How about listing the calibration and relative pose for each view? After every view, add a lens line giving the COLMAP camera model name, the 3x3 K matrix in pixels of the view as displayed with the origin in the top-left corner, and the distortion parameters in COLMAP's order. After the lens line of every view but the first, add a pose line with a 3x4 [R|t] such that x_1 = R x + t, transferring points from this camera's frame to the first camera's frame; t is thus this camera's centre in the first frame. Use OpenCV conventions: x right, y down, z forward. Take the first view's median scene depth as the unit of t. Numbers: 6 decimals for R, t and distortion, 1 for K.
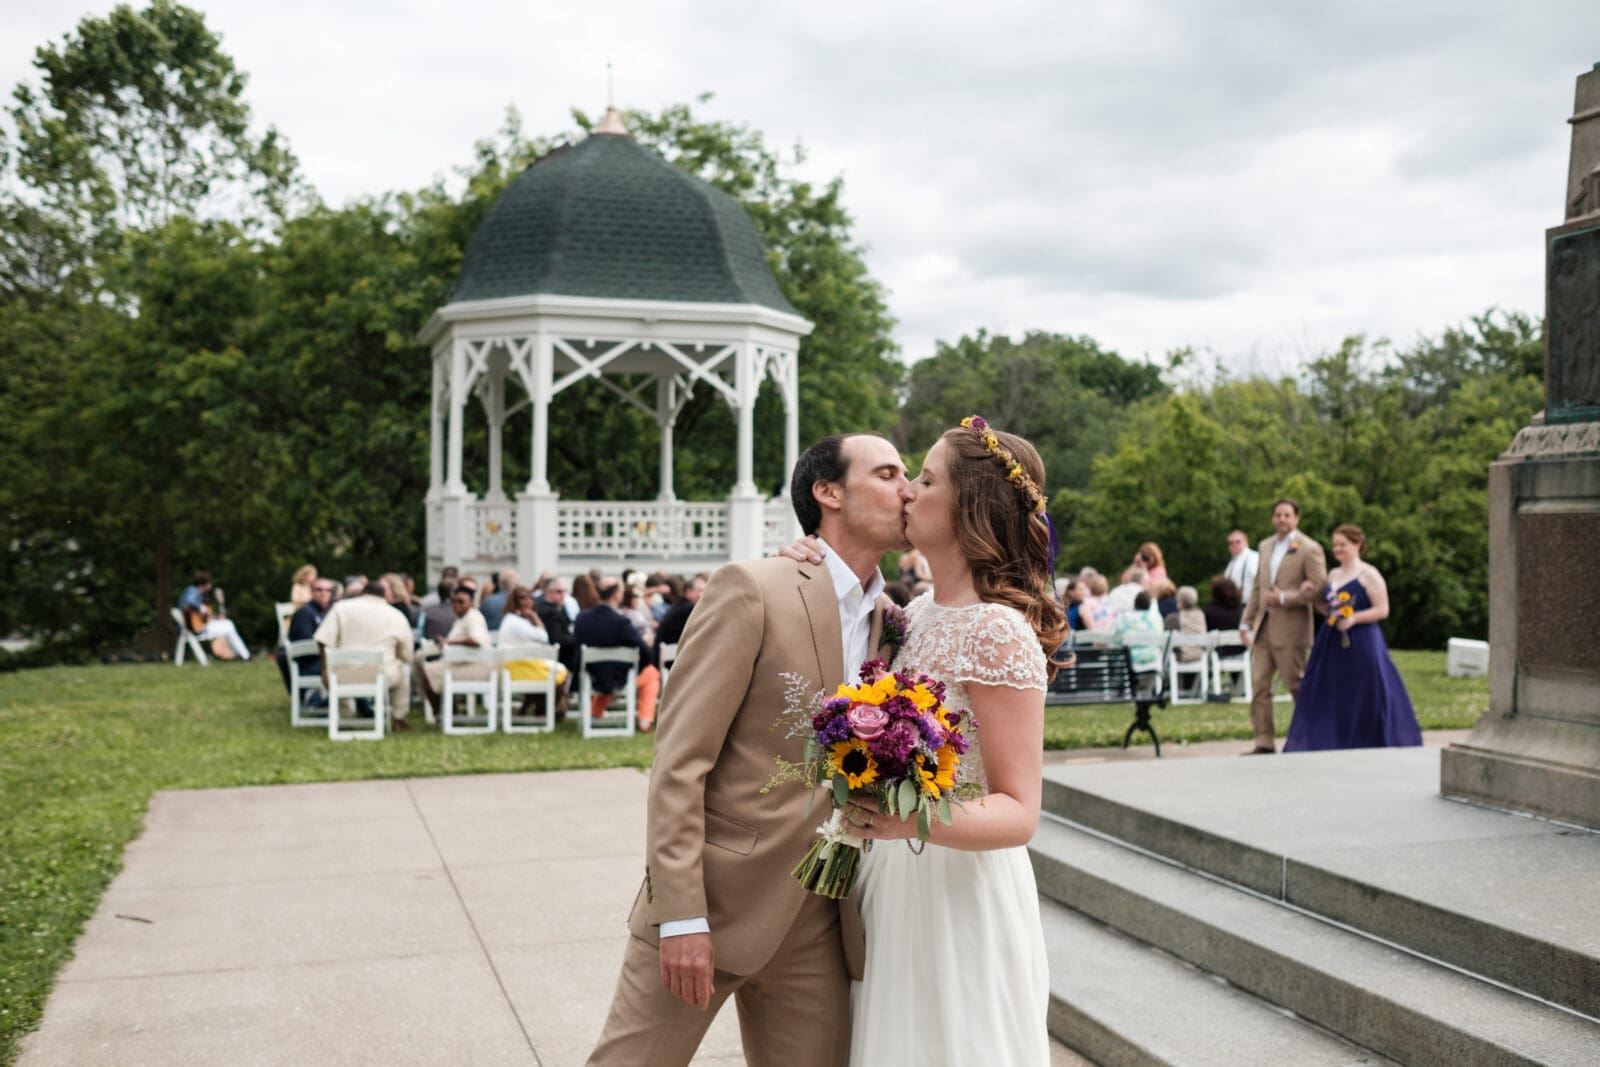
lens RADIAL K [[1618.5, 0, 800.0], [0, 1618.5, 533.5], [0, 0, 1]] dist [0.018504, 0.002275]
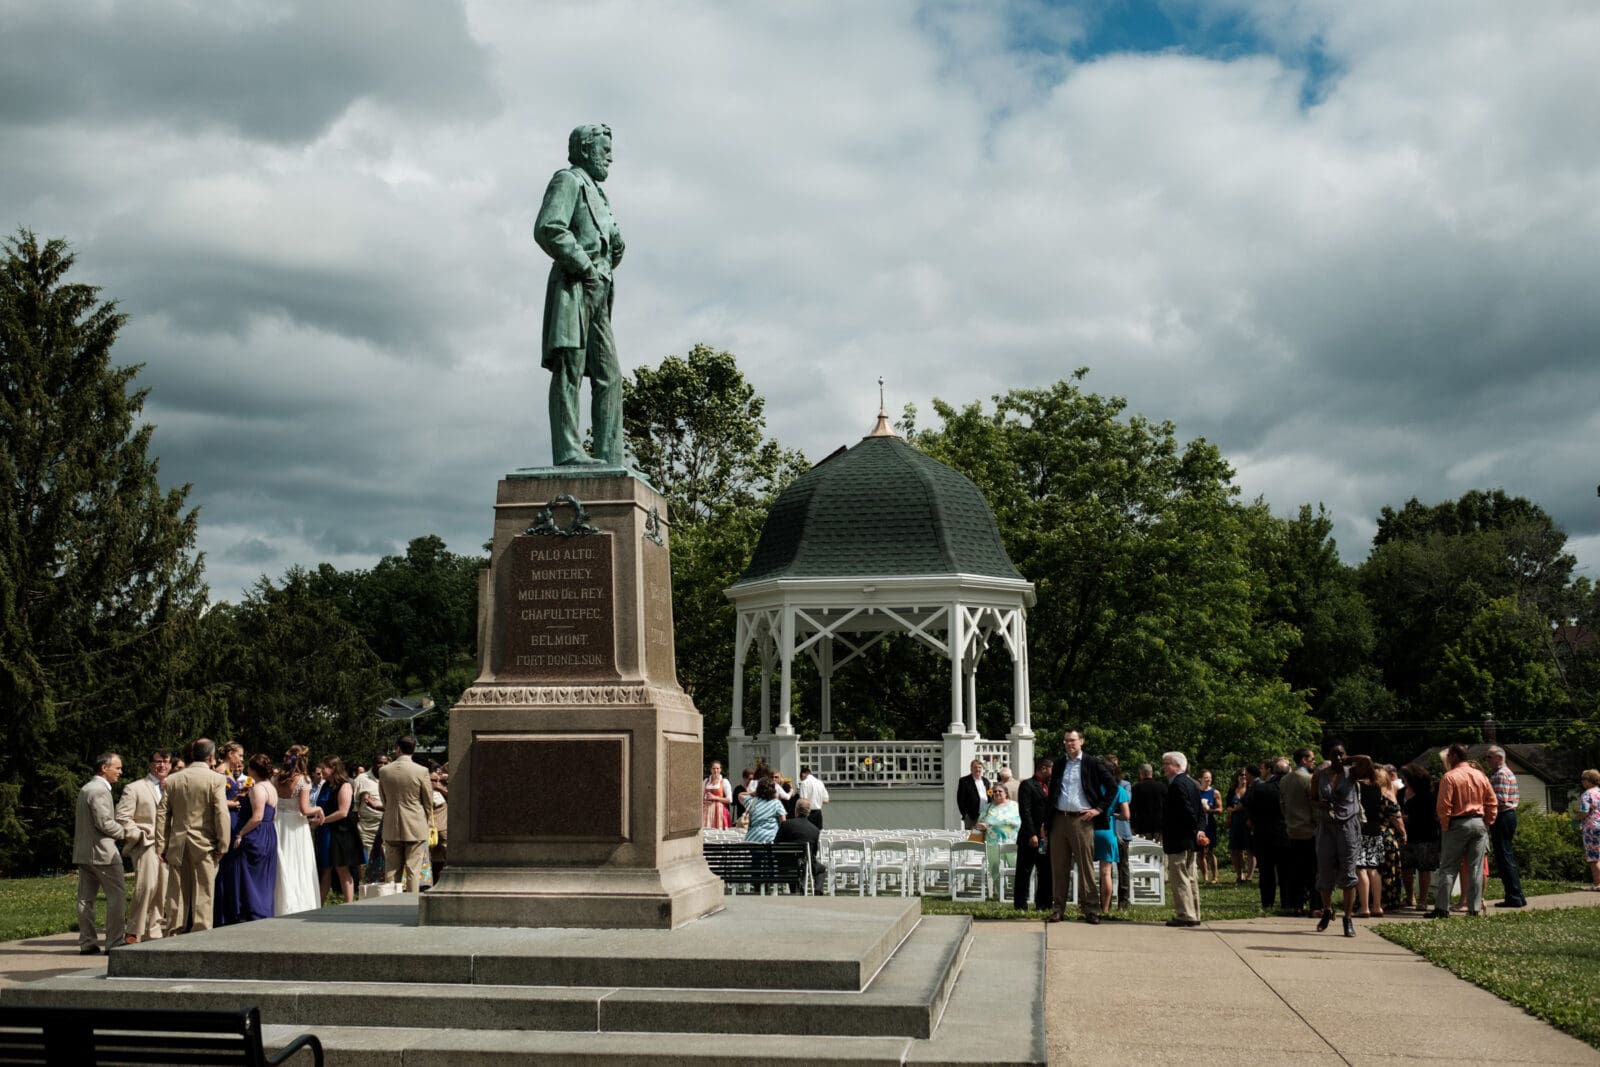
lens RADIAL K [[1663.6, 0, 800.0], [0, 1663.6, 533.5], [0, 0, 1]] dist [0.008418, 0.014811]
pose [[0.894977, -0.066491, -0.441129, 0.397698], [0.002481, 0.989557, -0.144120, 0.006341], [0.446105, 0.127890, 0.885796, -0.135366]]
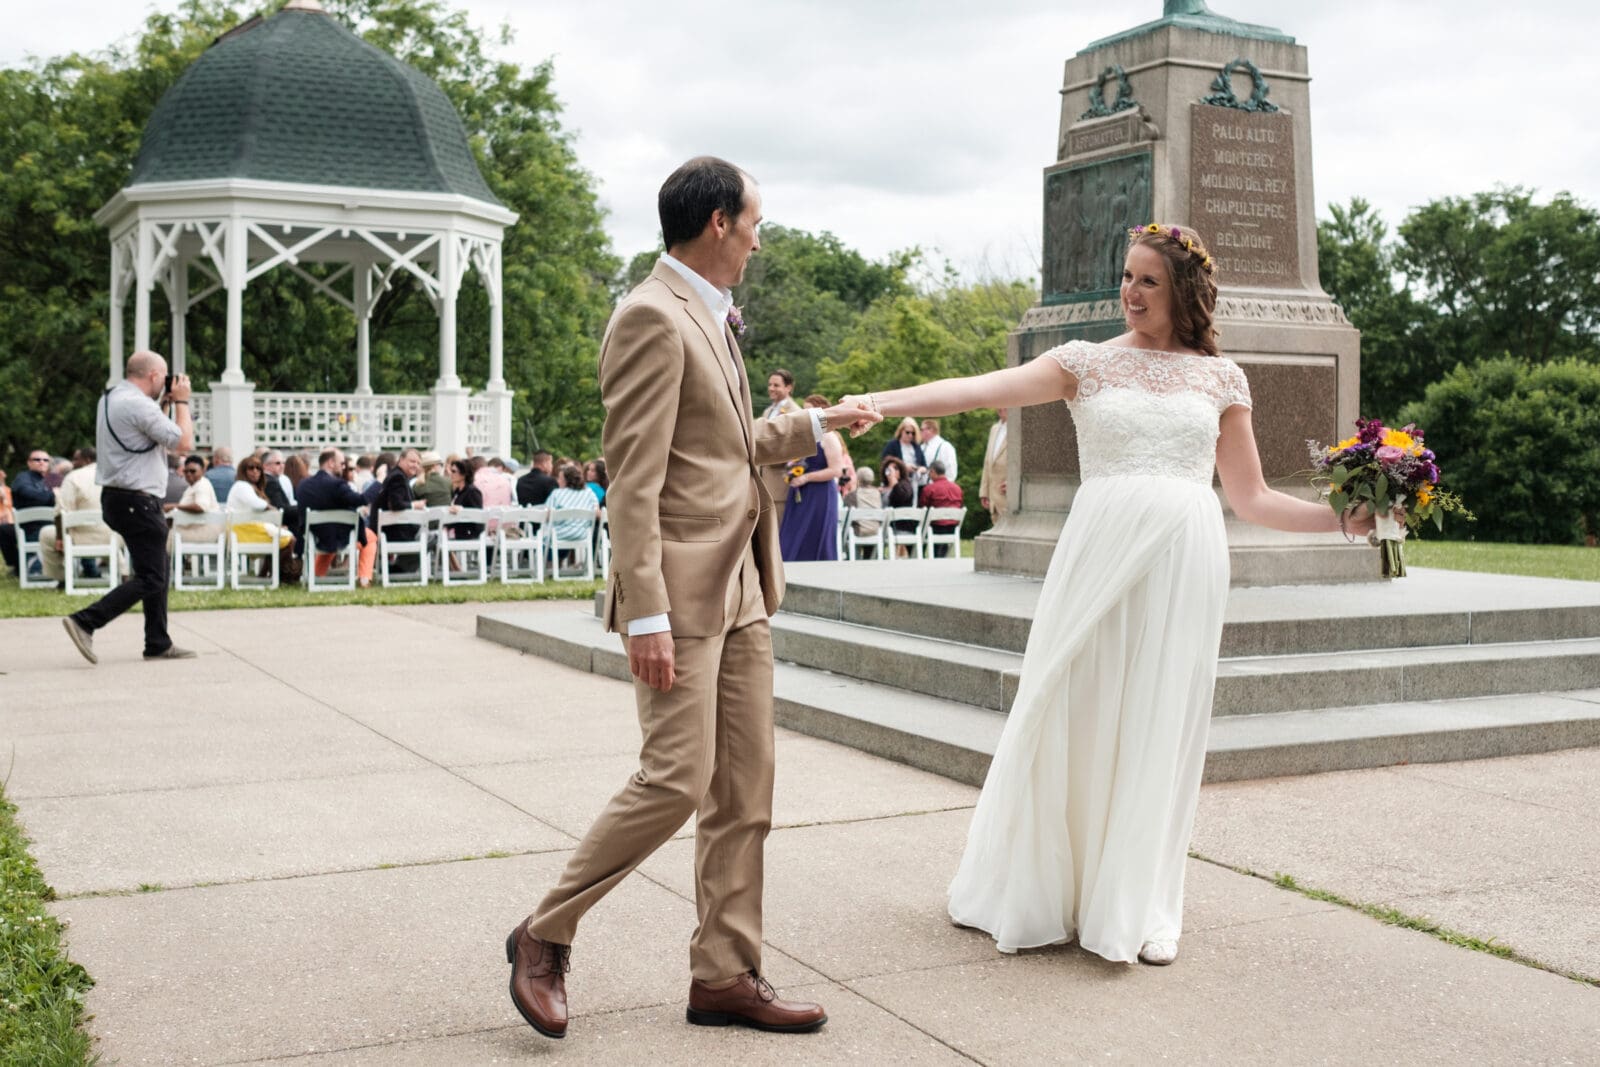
lens RADIAL K [[1865.0, 0, 800.0], [0, 1865.0, 533.5], [0, 0, 1]] dist [-0.003891, -0.018454]
pose [[0.987525, -0.001679, 0.157456, -0.001857], [-0.004766, 0.999166, 0.040546, 0.017174], [-0.157392, -0.040791, 0.986693, -0.150982]]
